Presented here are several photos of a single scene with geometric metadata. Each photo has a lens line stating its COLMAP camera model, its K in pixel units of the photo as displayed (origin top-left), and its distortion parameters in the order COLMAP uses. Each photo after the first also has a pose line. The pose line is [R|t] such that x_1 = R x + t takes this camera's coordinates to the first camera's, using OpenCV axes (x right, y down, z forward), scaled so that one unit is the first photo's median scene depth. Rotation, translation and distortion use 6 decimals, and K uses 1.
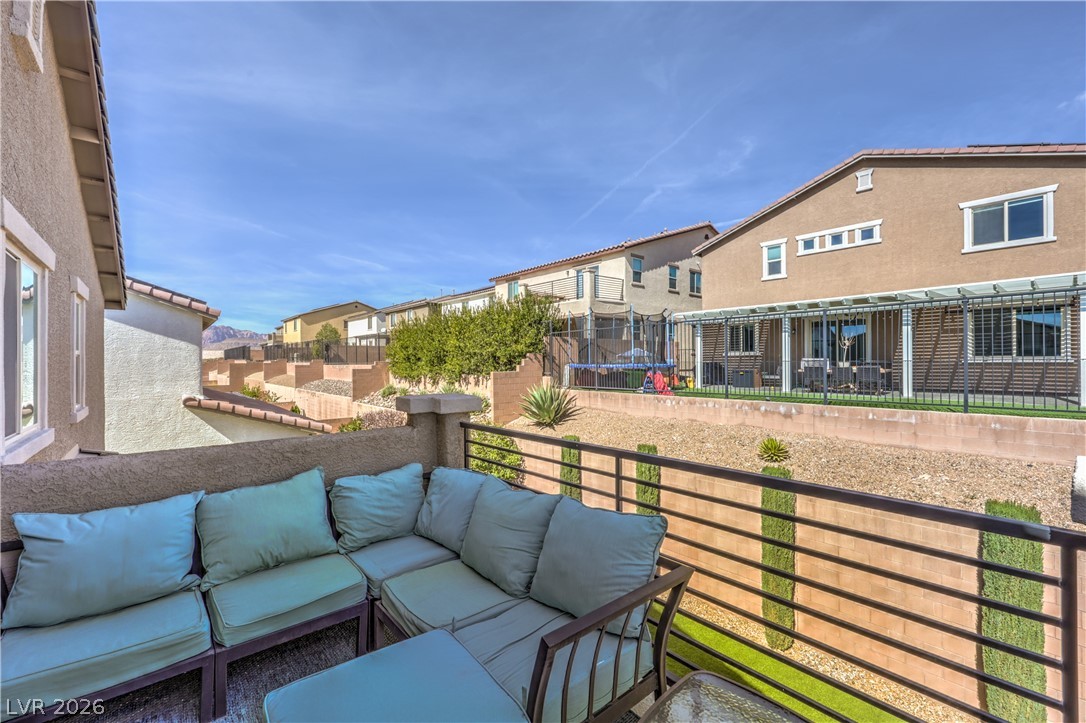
lens RADIAL K [[446.6, 0, 550.1], [0, 446.6, 360.2], [0, 0, 1]] dist [0.003049, 0.000494]
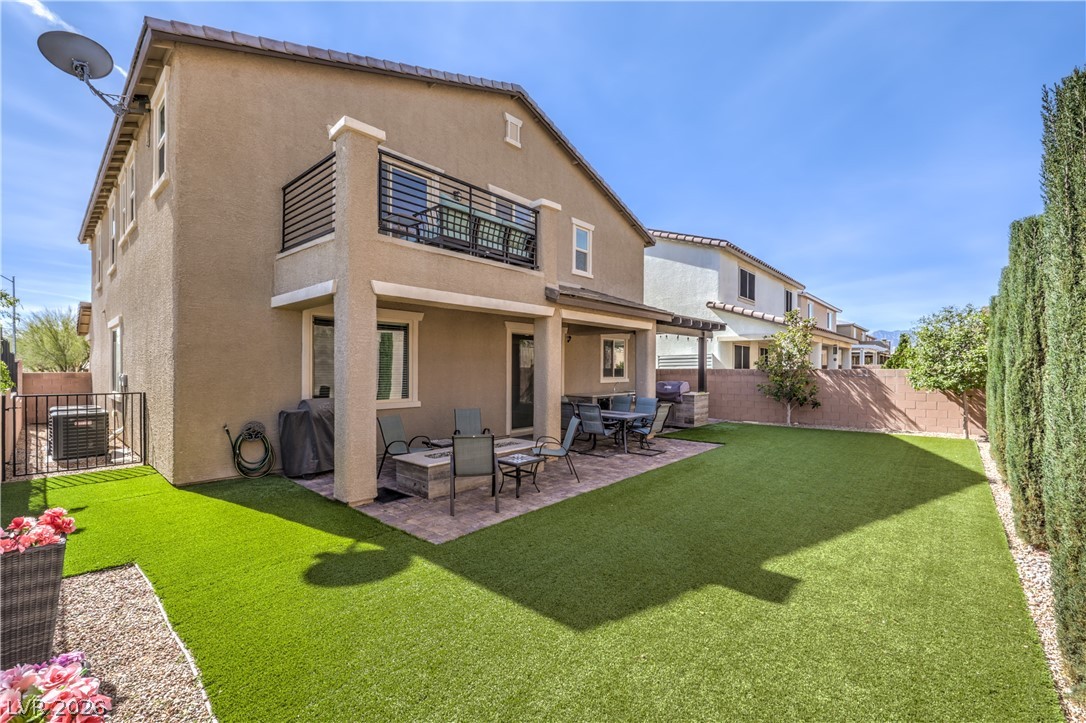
lens RADIAL K [[446.6, 0, 545.2], [0, 446.6, 366.6], [0, 0, 1]] dist [0.003049, 0.000494]
pose [[0.105182, 0.001766, -0.994451, 0.575435], [-0.000147, 0.999998, 0.001760, 0.253298], [0.994453, -0.000039, 0.105182, 0.209268]]
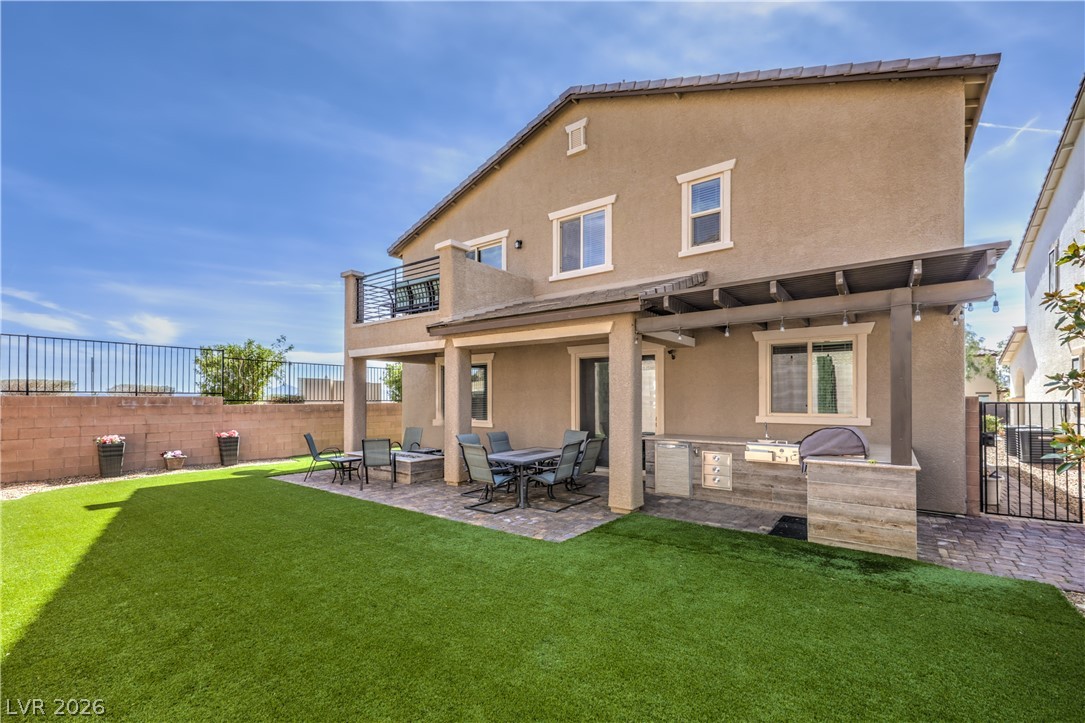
lens RADIAL K [[446.2, 0, 559.7], [0, 446.2, 393.9], [0, 0, 1]] dist [0.003049, 0.000494]
pose [[-0.973250, 0.004752, -0.229699, -0.071859], [0.007160, 0.999928, -0.009650, 0.260391], [0.229637, -0.011037, -0.973214, 0.988229]]
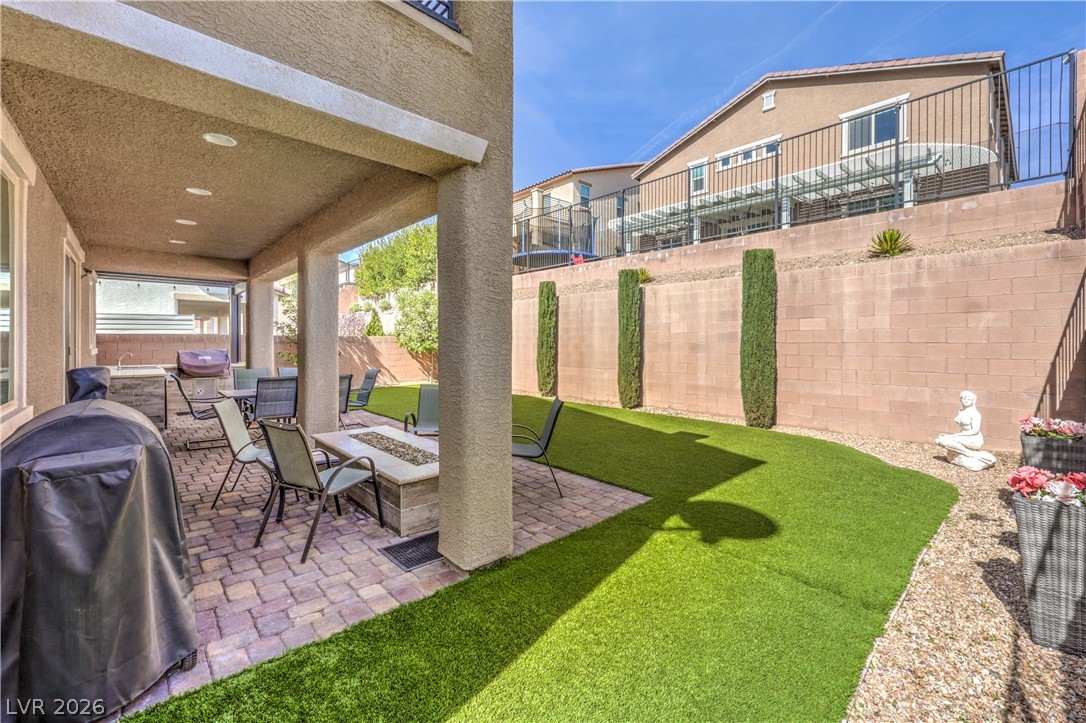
lens RADIAL K [[446.6, 0, 548.3], [0, 446.6, 347.2], [0, 0, 1]] dist [0.003049, 0.000494]
pose [[0.999744, 0.012376, 0.018947, 0.148784], [-0.012586, 0.999860, 0.011024, 0.269622], [-0.018808, -0.011260, 0.999760, -0.171967]]
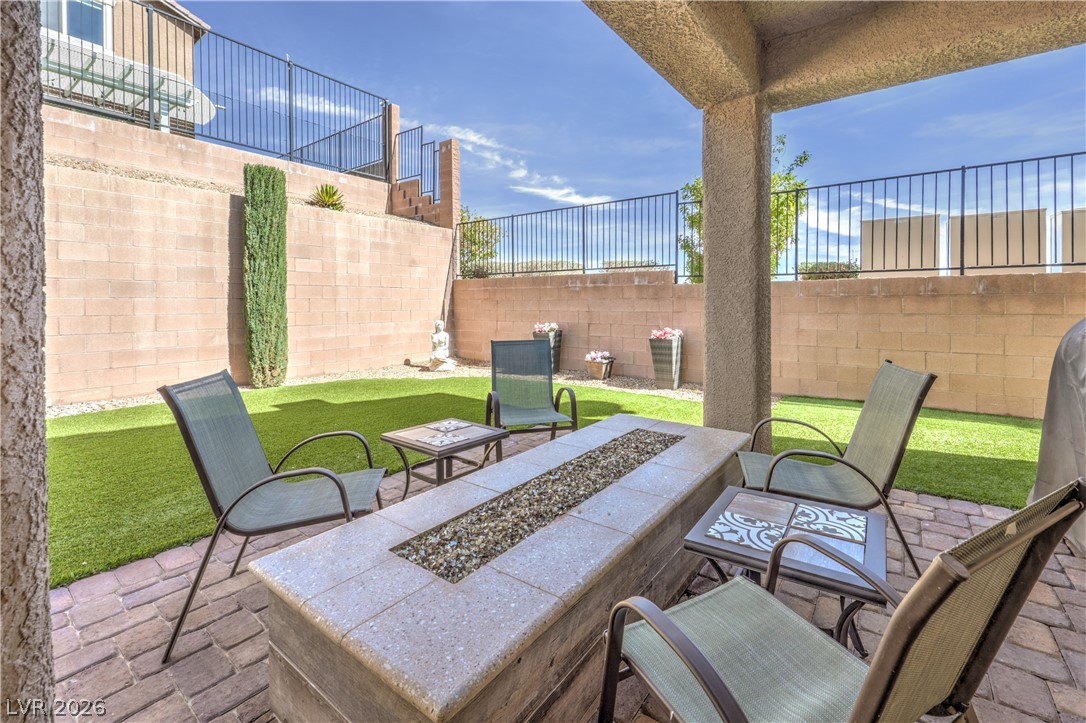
lens RADIAL K [[467.8, 0, 560.8], [0, 467.8, 308.4], [0, 0, 1]] dist [0.000559, 0.001582]
pose [[-0.212027, -0.000347, 0.977264, -0.125339], [0.004655, 0.999988, 0.001365, 0.295074], [-0.977253, 0.004839, -0.212023, 0.224600]]
